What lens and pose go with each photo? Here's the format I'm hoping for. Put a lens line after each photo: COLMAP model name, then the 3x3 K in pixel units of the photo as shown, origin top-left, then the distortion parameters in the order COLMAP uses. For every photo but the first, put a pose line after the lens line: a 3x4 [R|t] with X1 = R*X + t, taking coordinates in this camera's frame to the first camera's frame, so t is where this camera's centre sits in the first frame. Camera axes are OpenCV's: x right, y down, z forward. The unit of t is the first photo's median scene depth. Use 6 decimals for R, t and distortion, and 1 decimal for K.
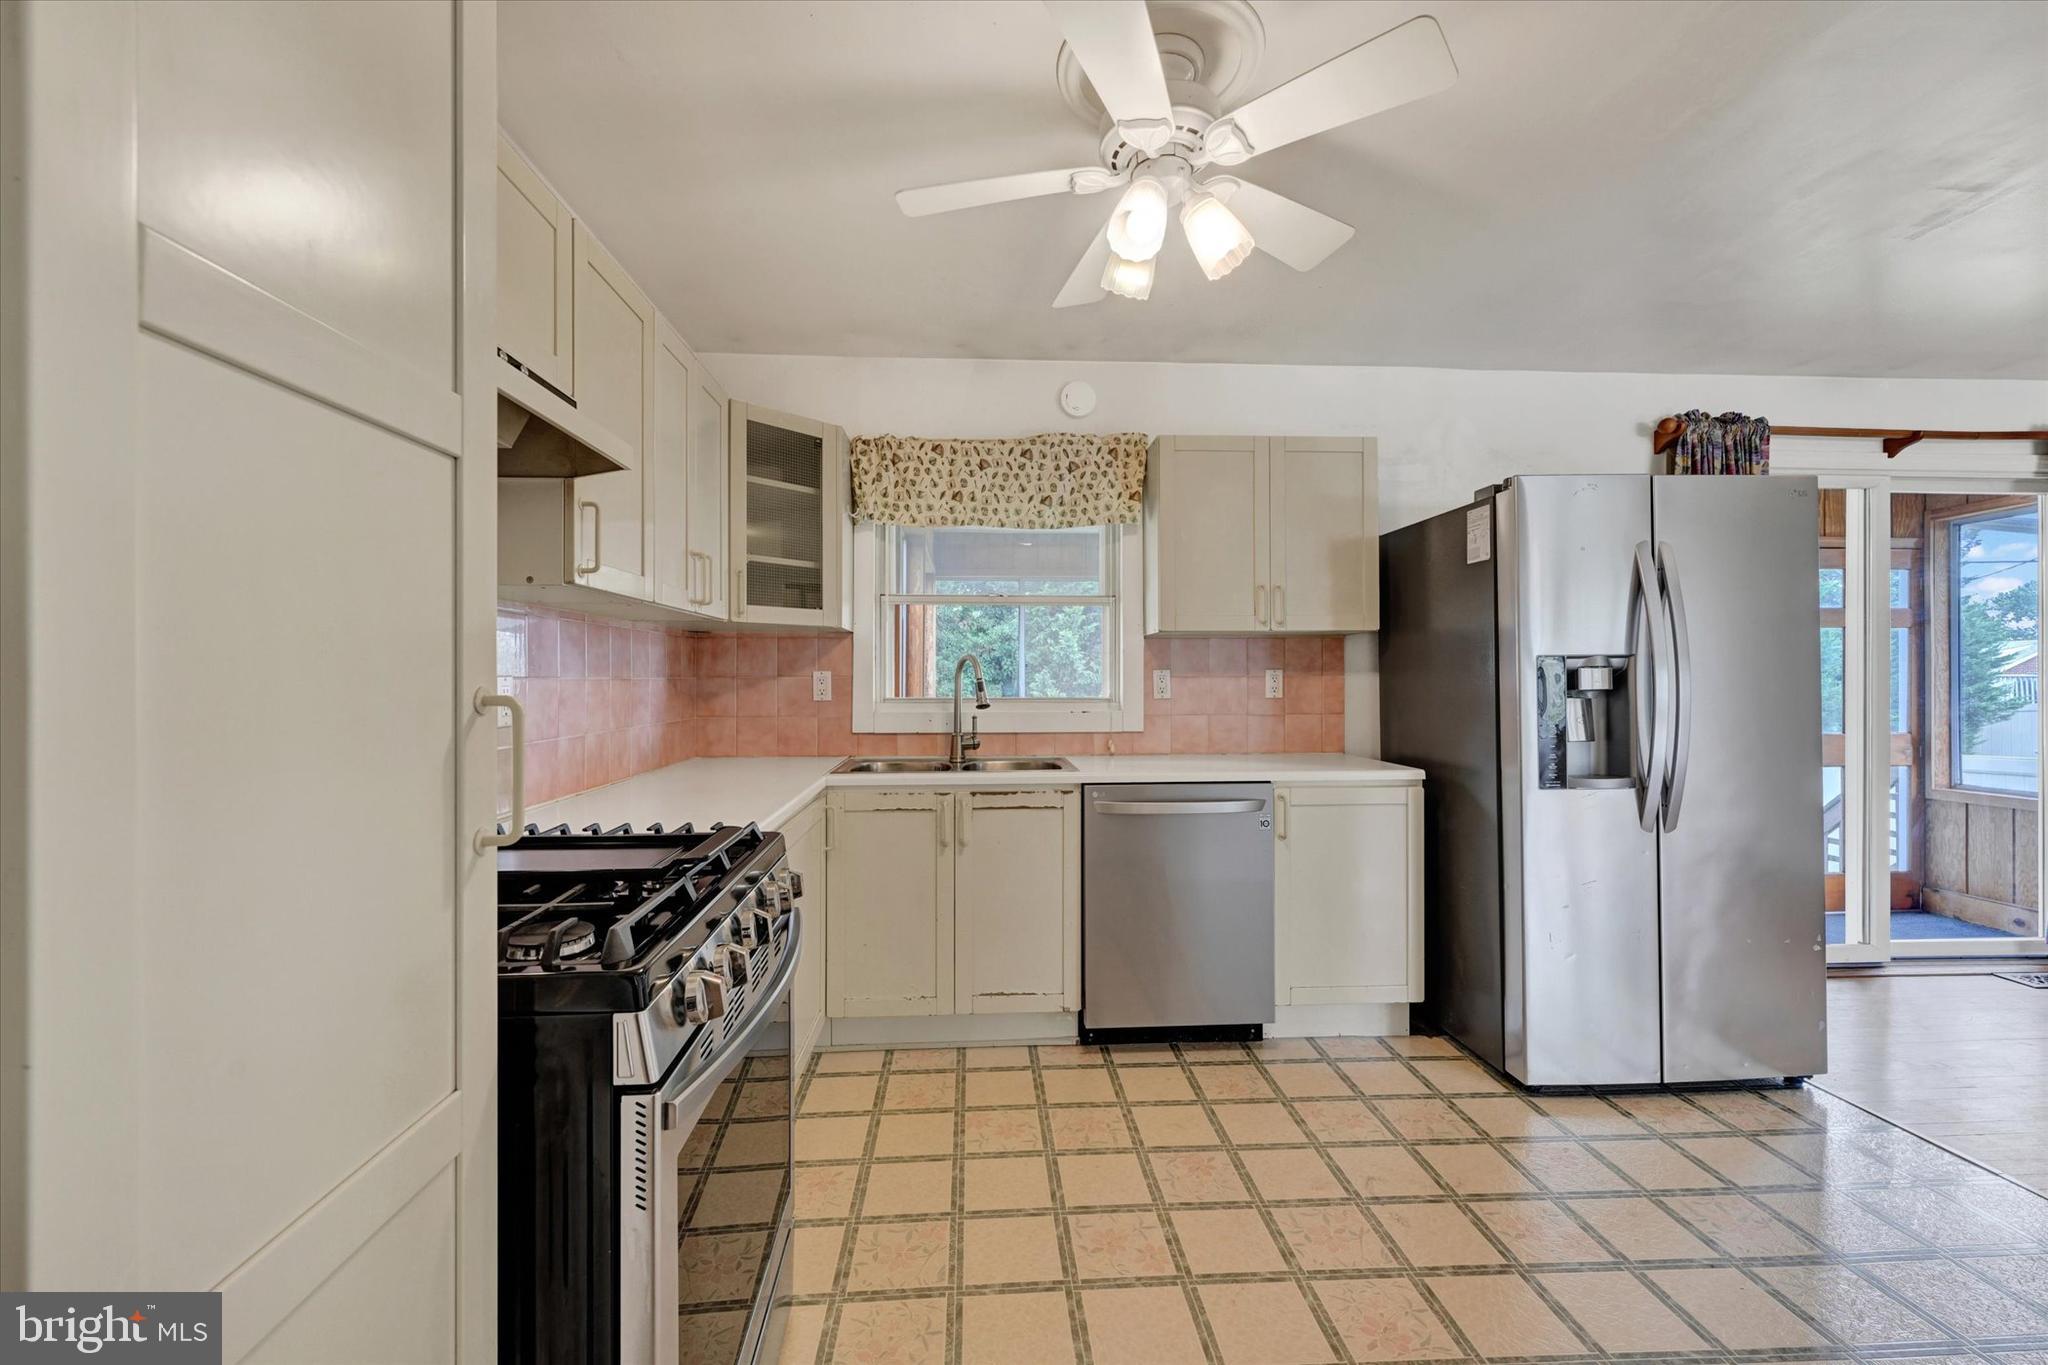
lens RADIAL K [[841.2, 0, 1014.1], [0, 841.2, 675.3], [0, 0, 1]] dist [-0.000278, 0.000262]
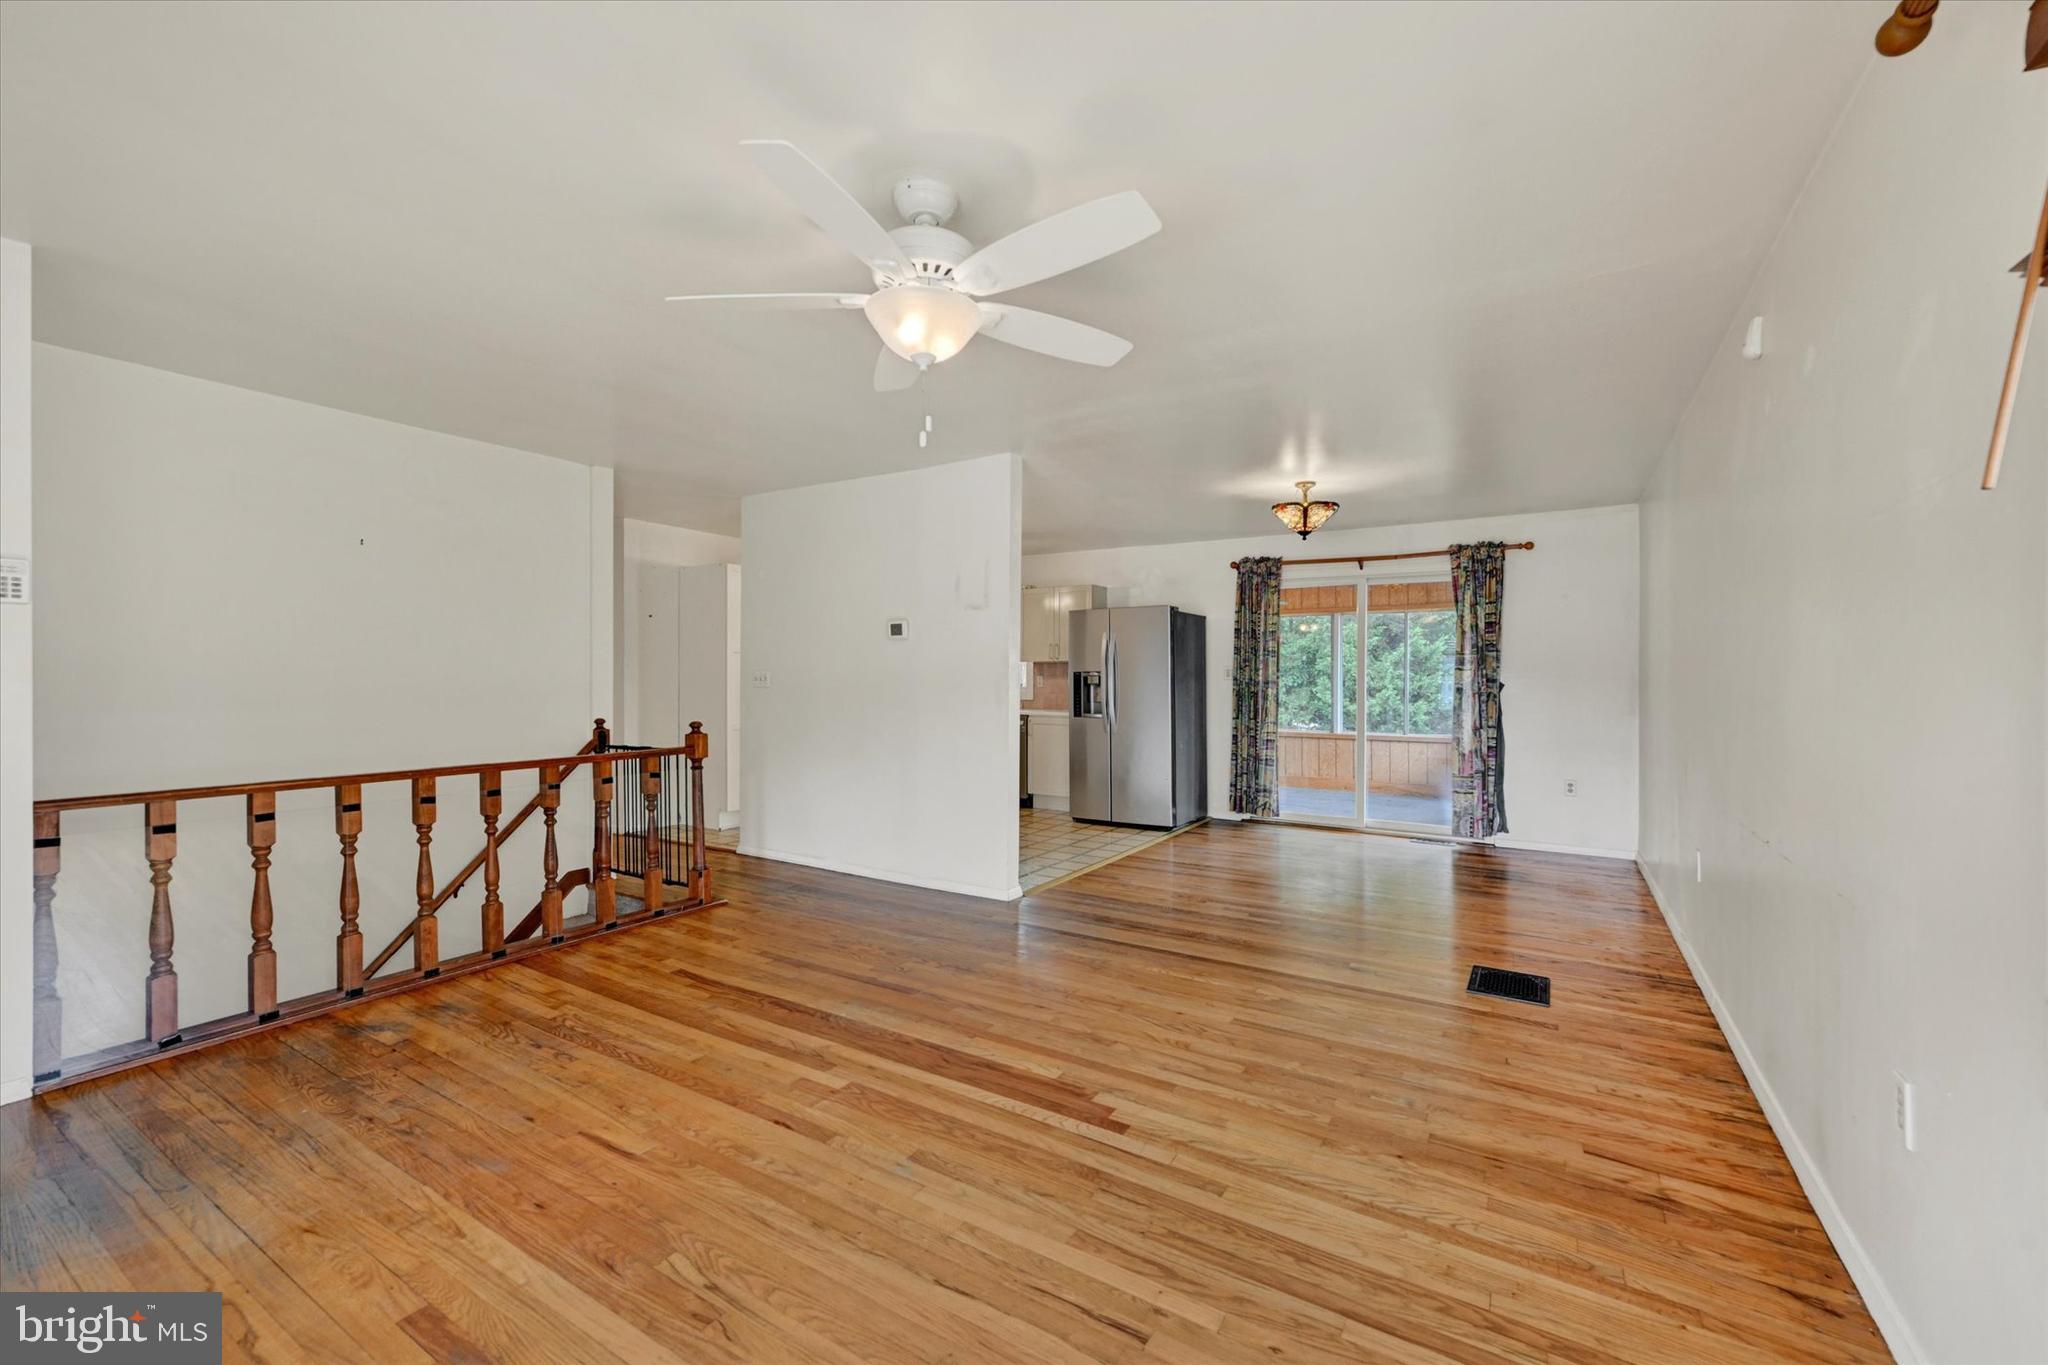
lens RADIAL K [[841.2, 0, 1014.1], [0, 841.2, 675.3], [0, 0, 1]] dist [-0.000278, 0.000262]
pose [[0.816769, 0.002609, -0.576959, 2.099923], [-0.005225, 0.999982, -0.002875, -0.001166], [0.576941, 0.005363, 0.816768, -1.491142]]
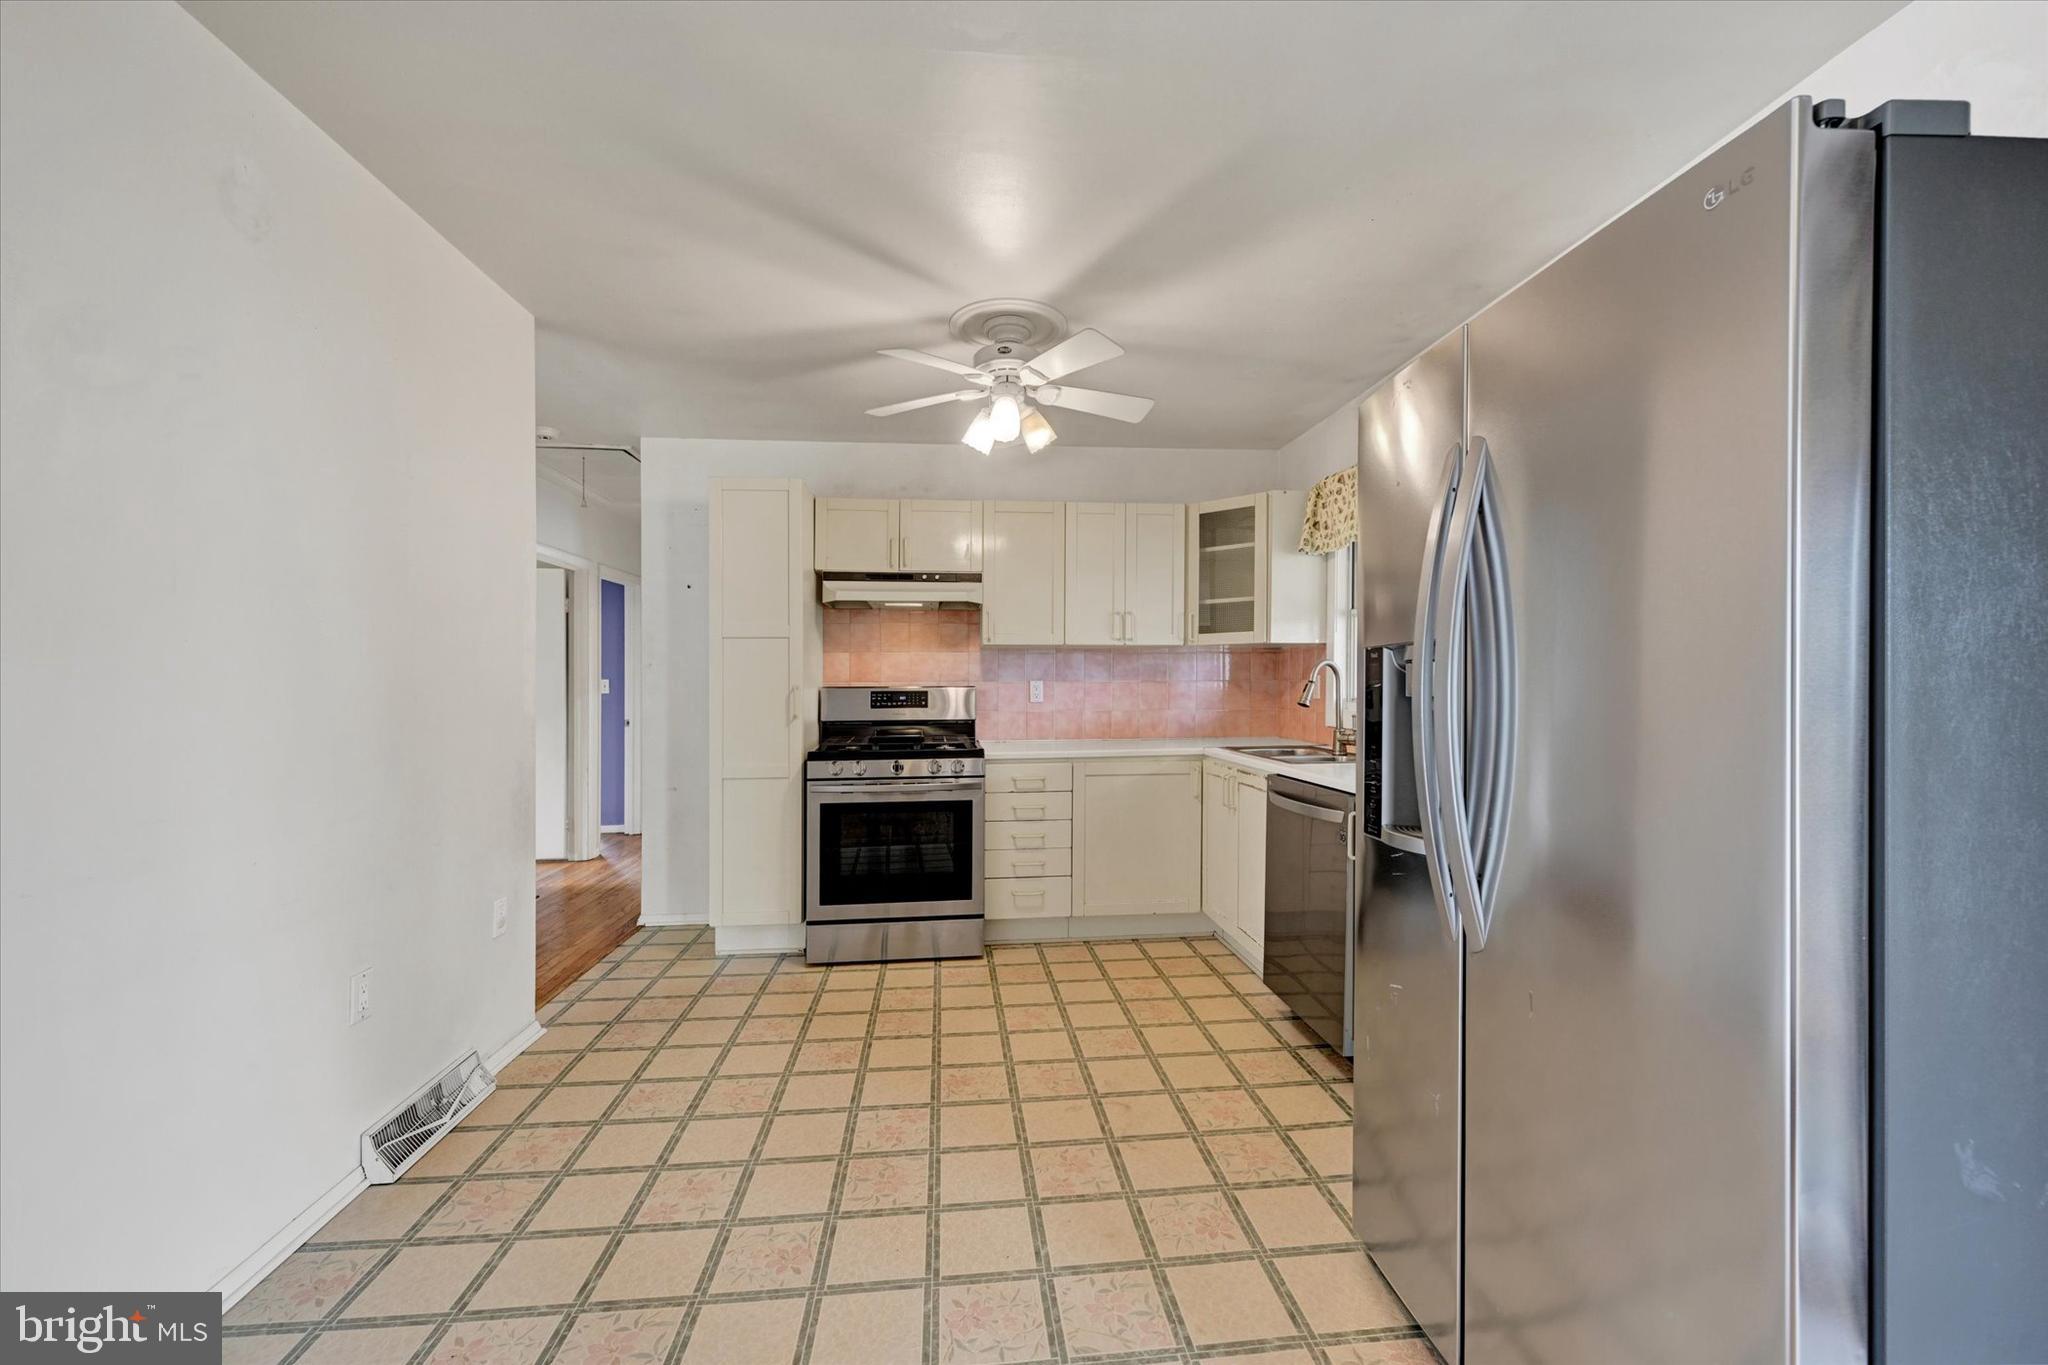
lens RADIAL K [[827.9, 0, 1019.6], [0, 827.9, 687.0], [0, 0, 1]] dist [-0.000461, 0.000025]
pose [[0.039985, 0.004016, -0.999192, 1.287535], [0.001799, 0.999990, 0.004092, 0.008080], [0.999199, -0.001961, 0.039977, 0.661643]]
